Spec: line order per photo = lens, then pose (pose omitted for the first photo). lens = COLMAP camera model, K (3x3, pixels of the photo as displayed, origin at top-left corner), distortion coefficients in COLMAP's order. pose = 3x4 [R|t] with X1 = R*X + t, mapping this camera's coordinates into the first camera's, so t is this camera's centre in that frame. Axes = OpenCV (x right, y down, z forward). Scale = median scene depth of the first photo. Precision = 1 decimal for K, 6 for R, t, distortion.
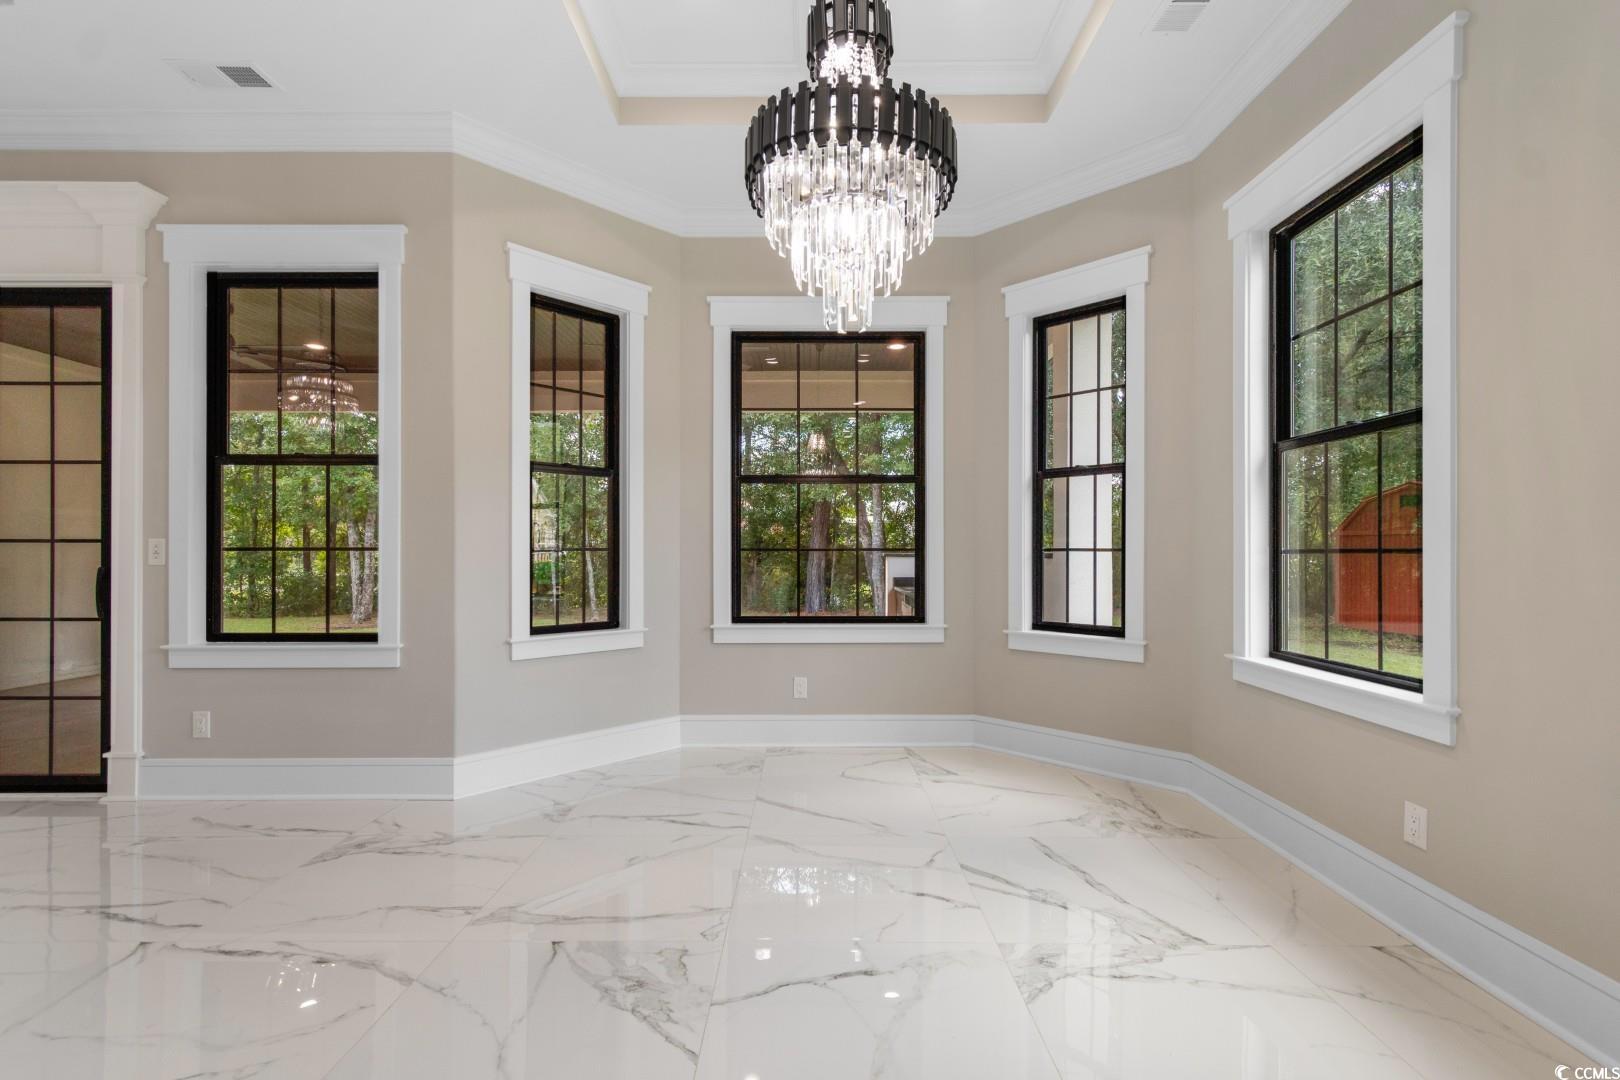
lens RADIAL K [[725.0, 0, 813.3], [0, 725.0, 543.8], [0, 0, 1]] dist [-0.004441, -0.000922]
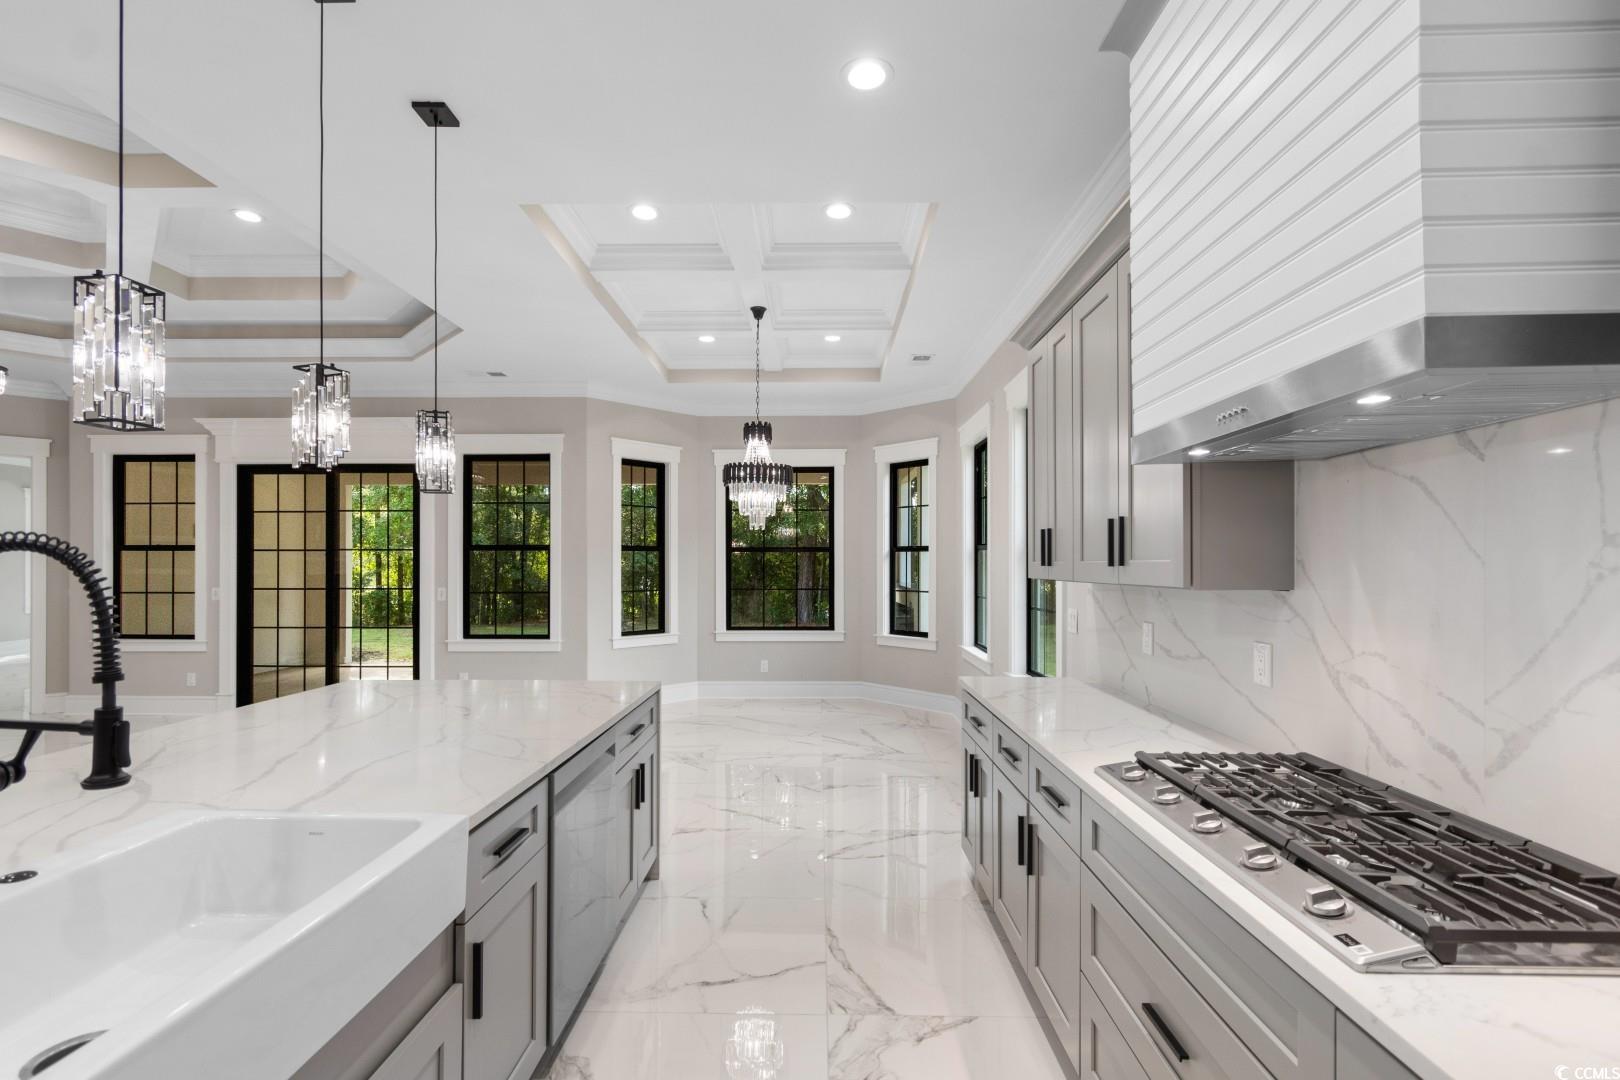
lens RADIAL K [[725.0, 0, 810.5], [0, 725.0, 550.3], [0, 0, 1]] dist [-0.004441, -0.000922]
pose [[0.999859, 0.000186, -0.016802, 0.149455], [-0.000287, 0.999982, -0.006023, -0.091208], [0.016800, 0.006027, 0.999841, -0.933800]]
